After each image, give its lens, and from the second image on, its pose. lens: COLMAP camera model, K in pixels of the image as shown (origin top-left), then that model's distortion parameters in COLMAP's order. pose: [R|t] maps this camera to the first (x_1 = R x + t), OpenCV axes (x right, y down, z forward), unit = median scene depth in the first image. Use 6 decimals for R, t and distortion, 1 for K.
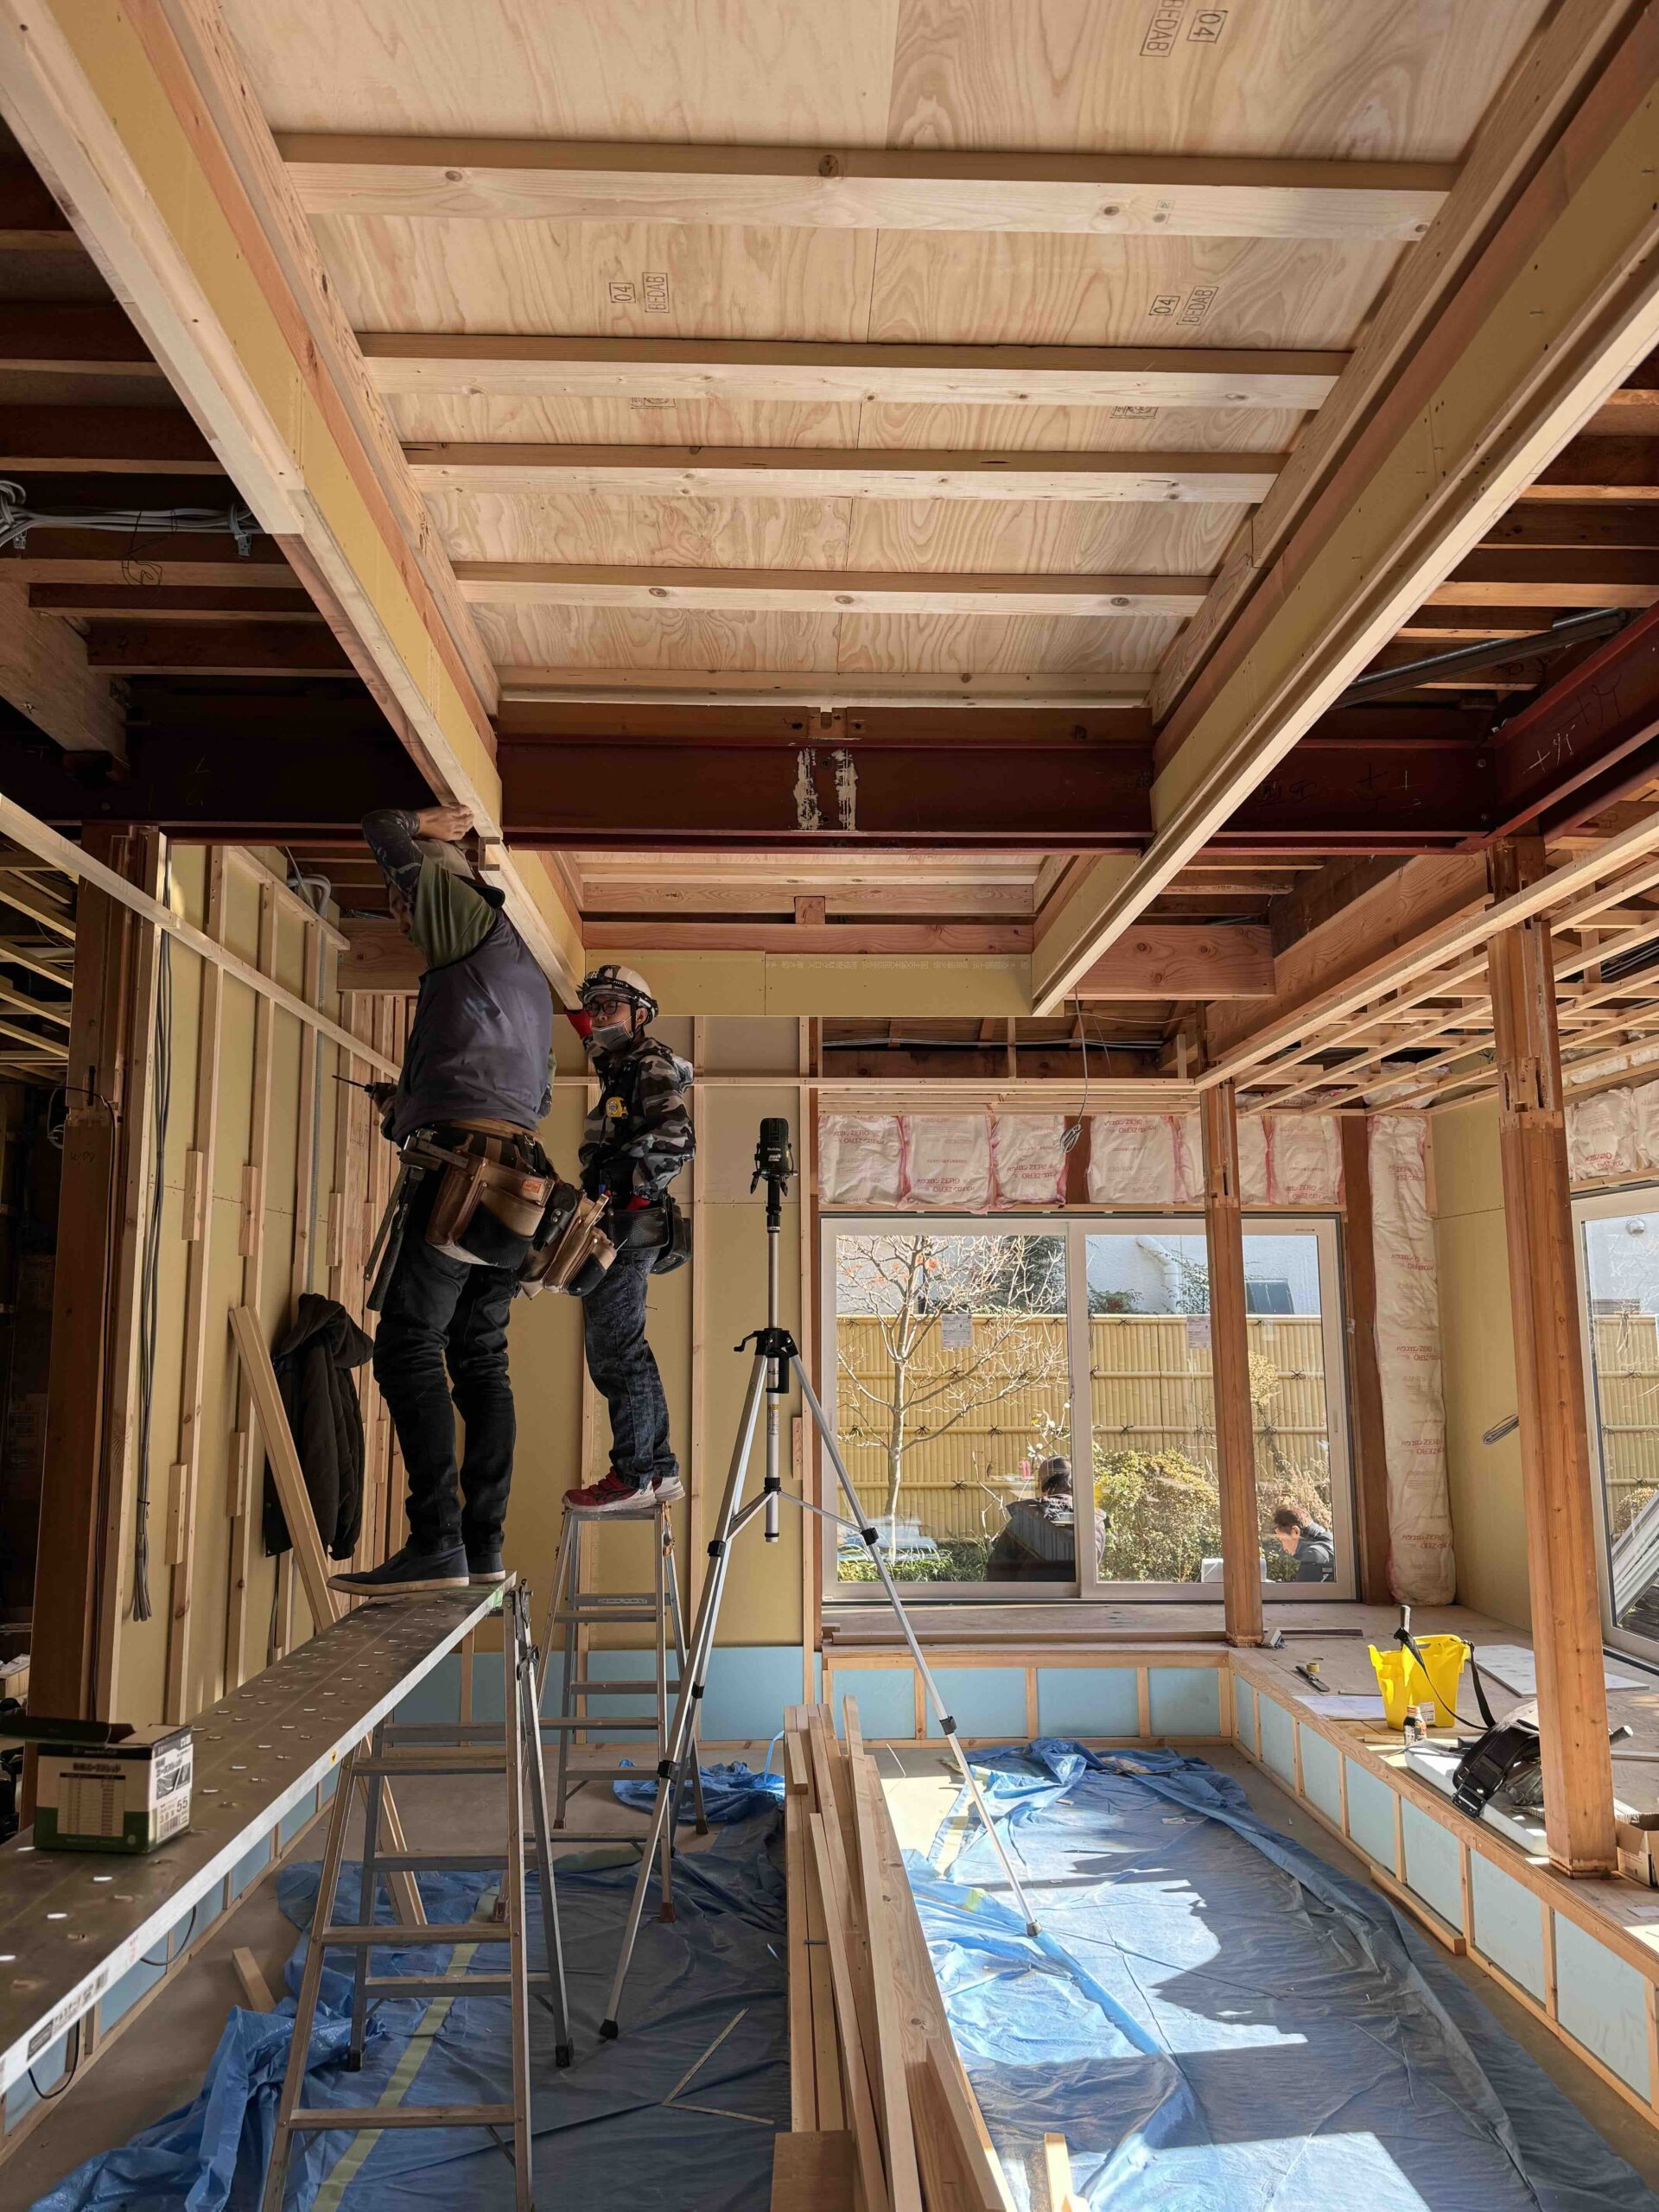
lens RADIAL K [[1543.9, 0, 836.9], [0, 1543.9, 1114.2], [0, 0, 1]] dist [0.050585, -0.058019]
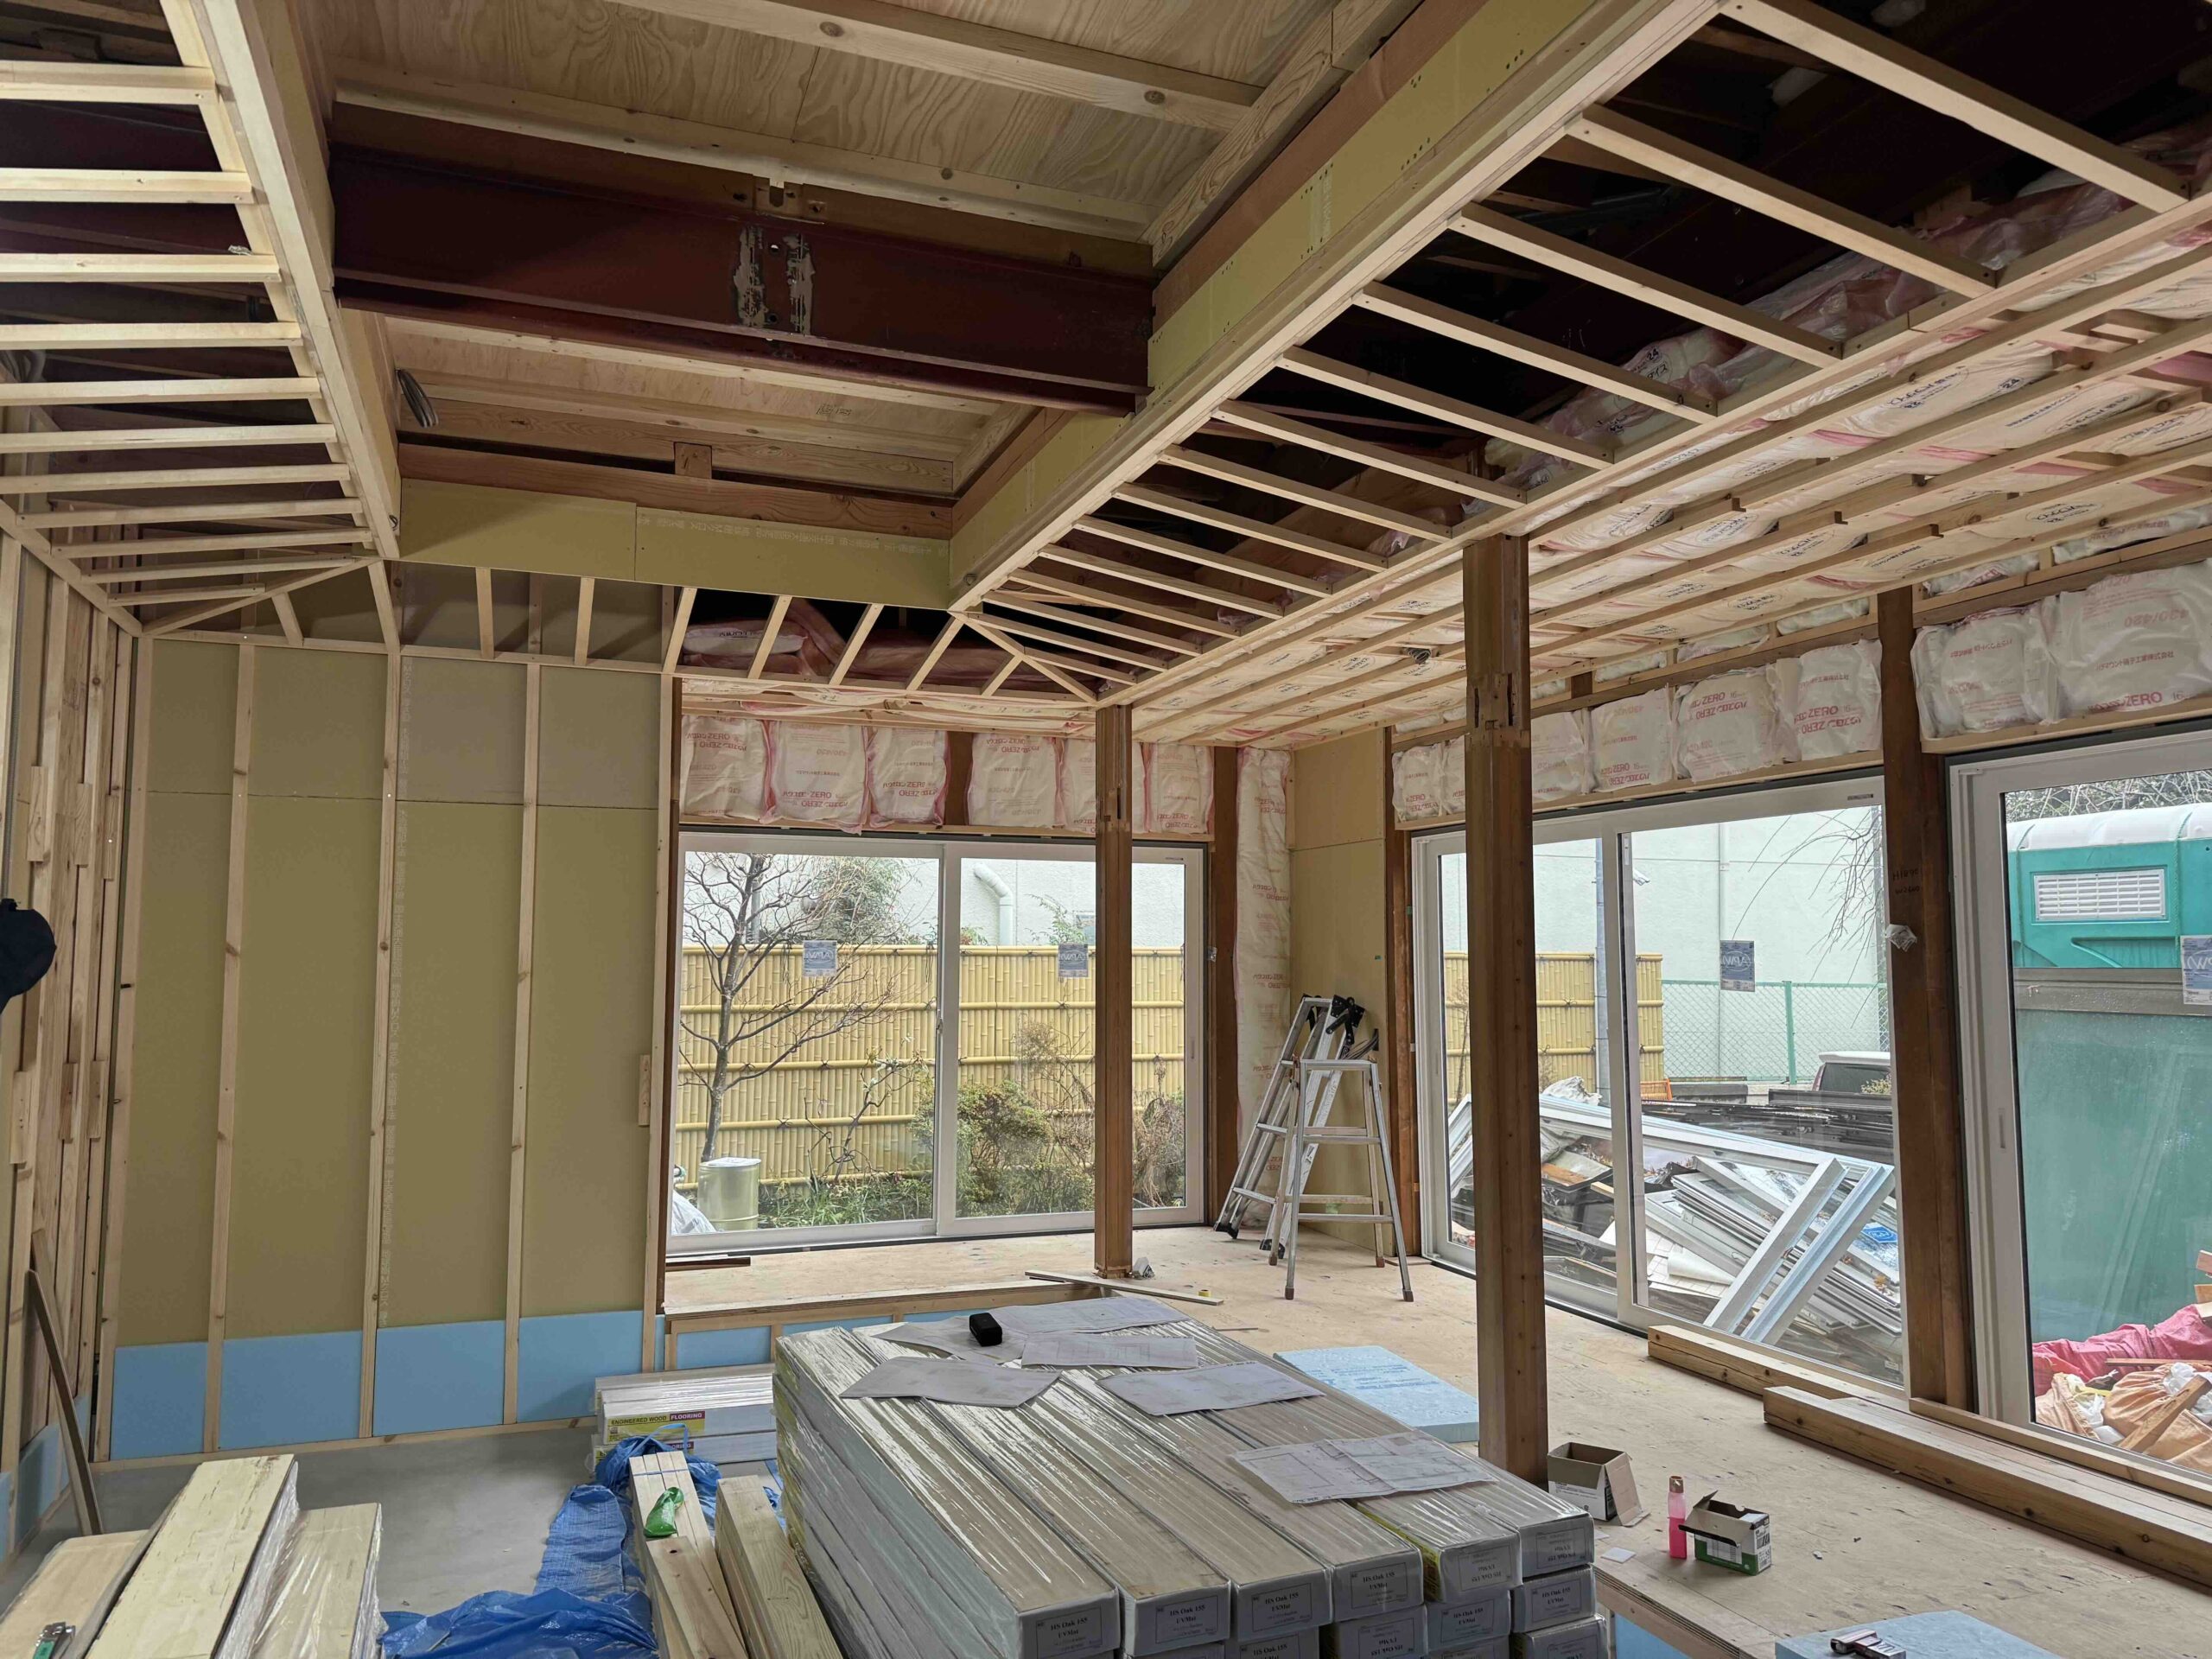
lens RADIAL K [[1543.9, 0, 1086.3], [0, 1543.9, 839.0], [0, 0, 1]] dist [0.050585, -0.058019]
pose [[0.952520, 0.037733, 0.302128, -0.050902], [-0.053121, 0.997667, 0.042877, 0.022756], [-0.299806, -0.056890, 0.952303, 0.090281]]
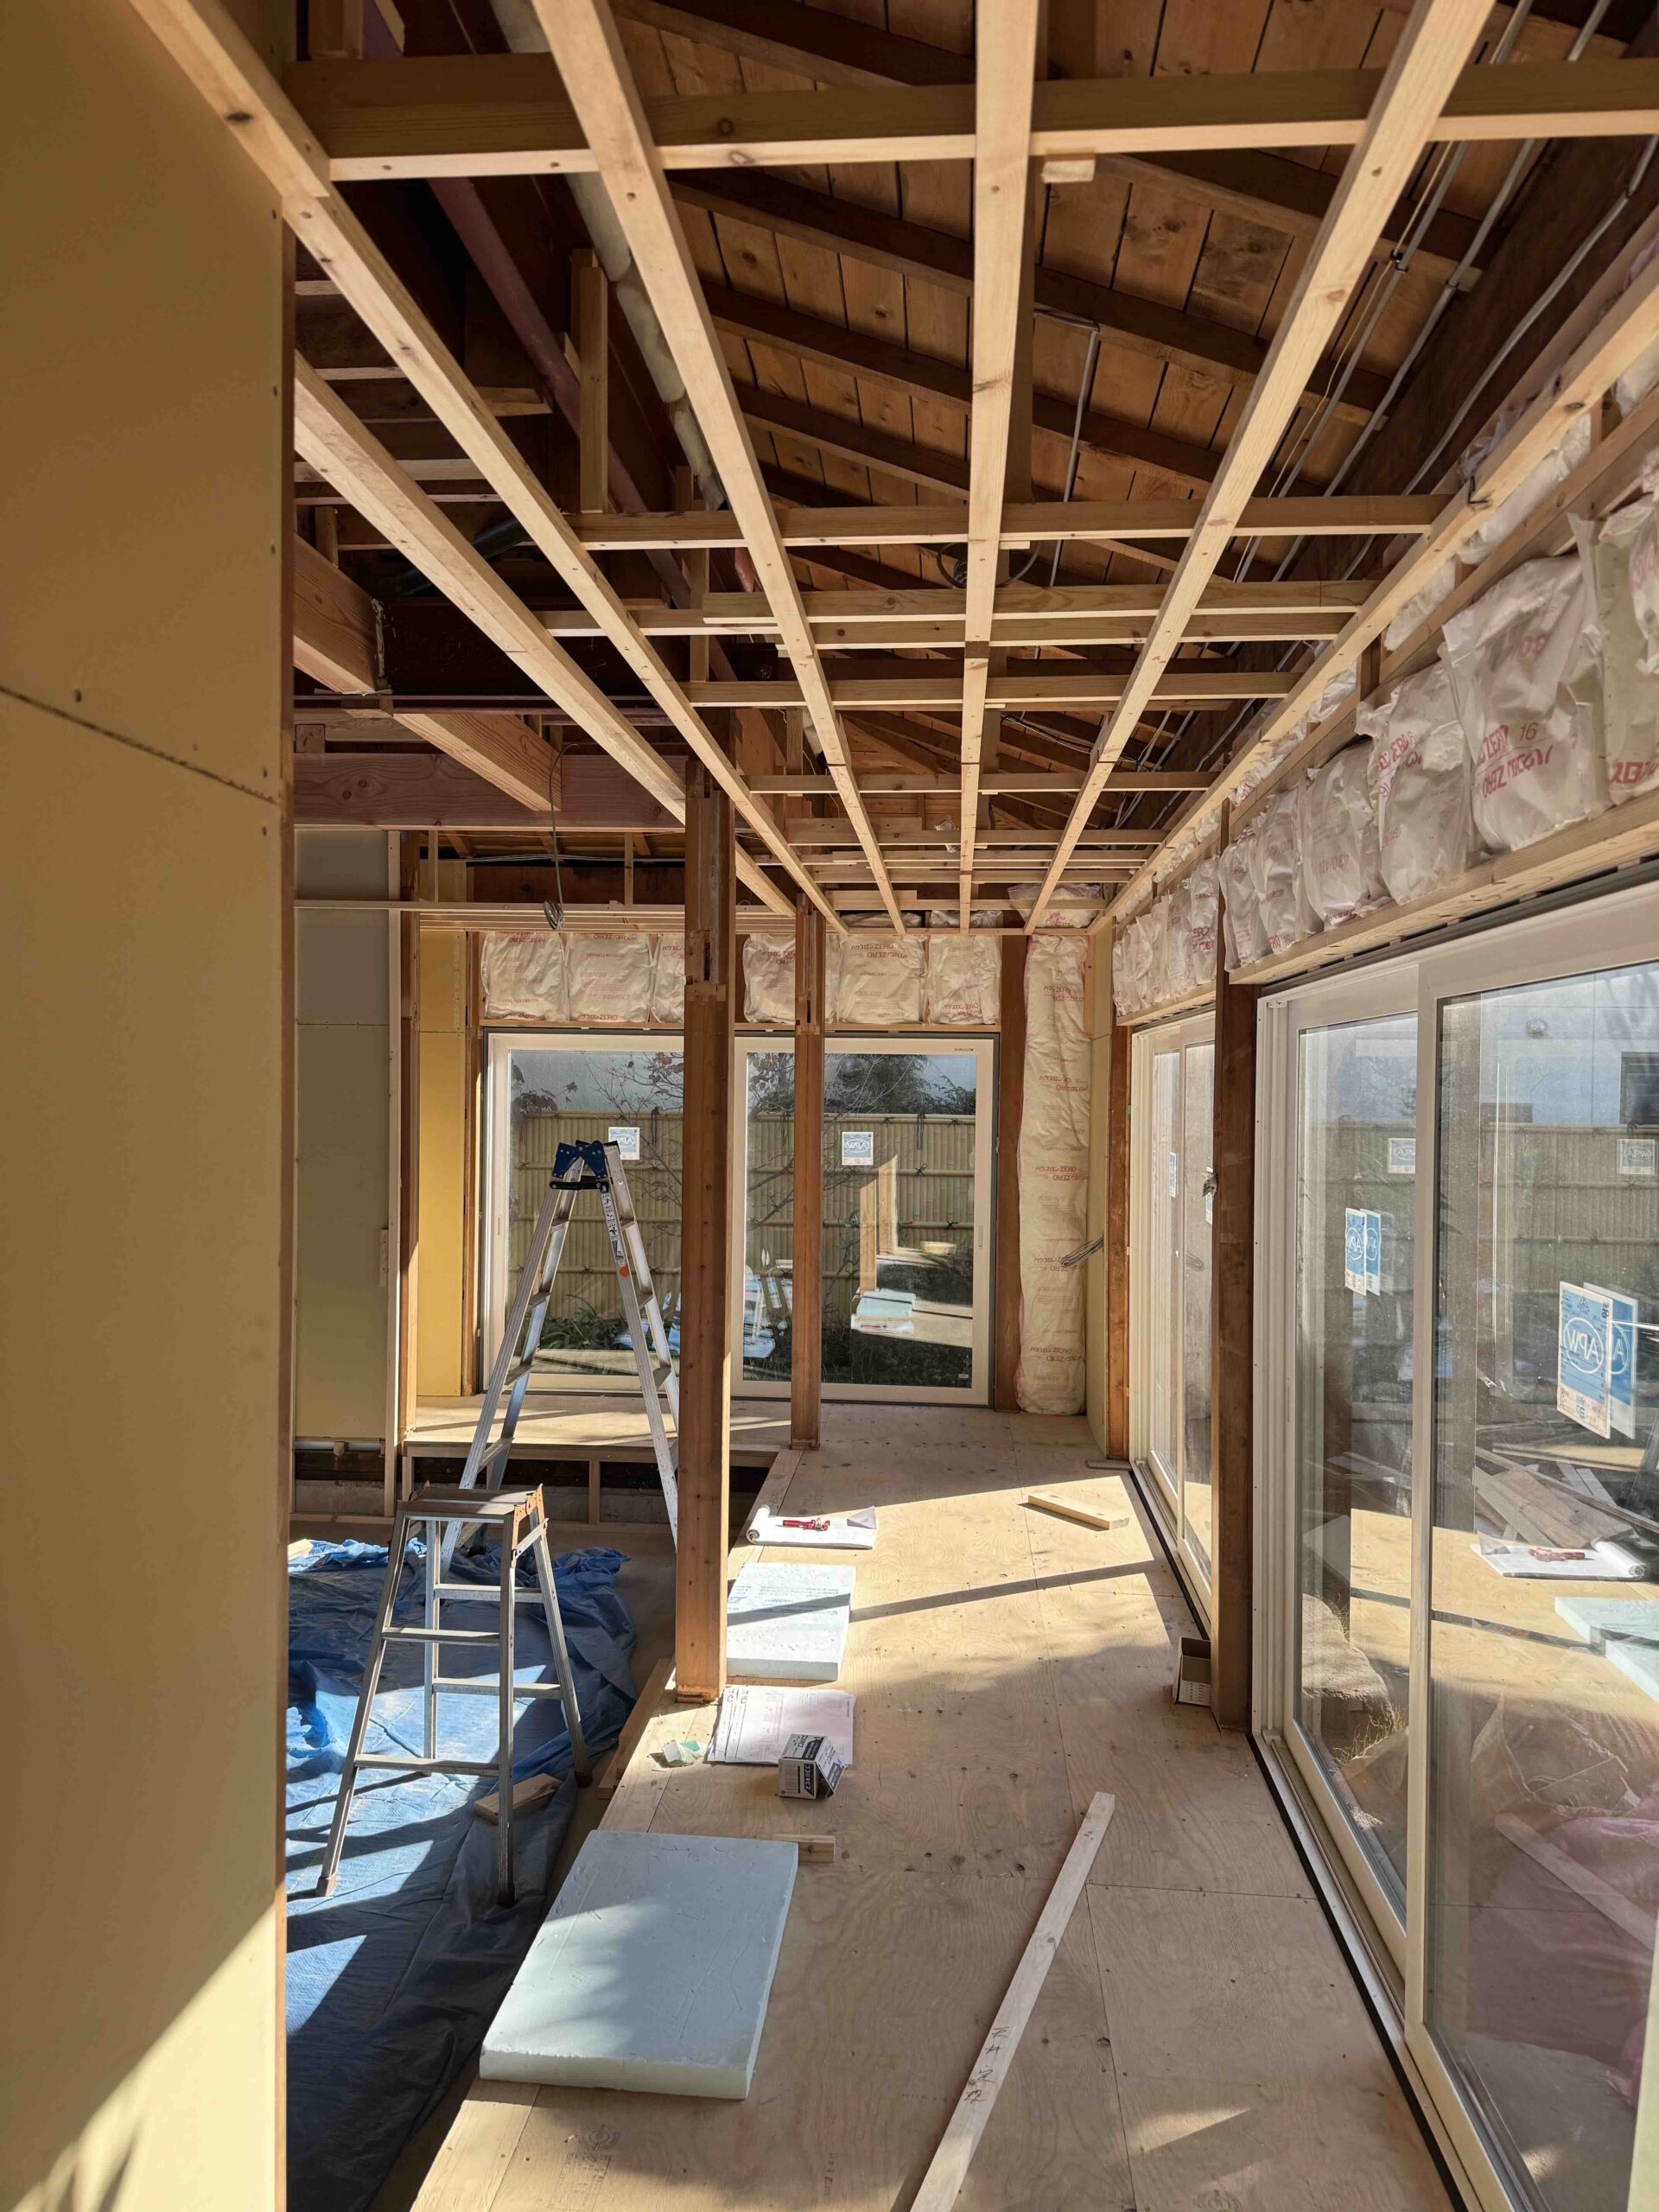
lens RADIAL K [[1543.9, 0, 830.0], [0, 1543.9, 1112.6], [0, 0, 1]] dist [0.050585, -0.058019]
pose [[0.996289, 0.017625, -0.084250, 0.325973], [-0.004914, 0.988861, 0.148761, -0.035842], [0.085933, -0.147795, 0.985278, 0.003361]]
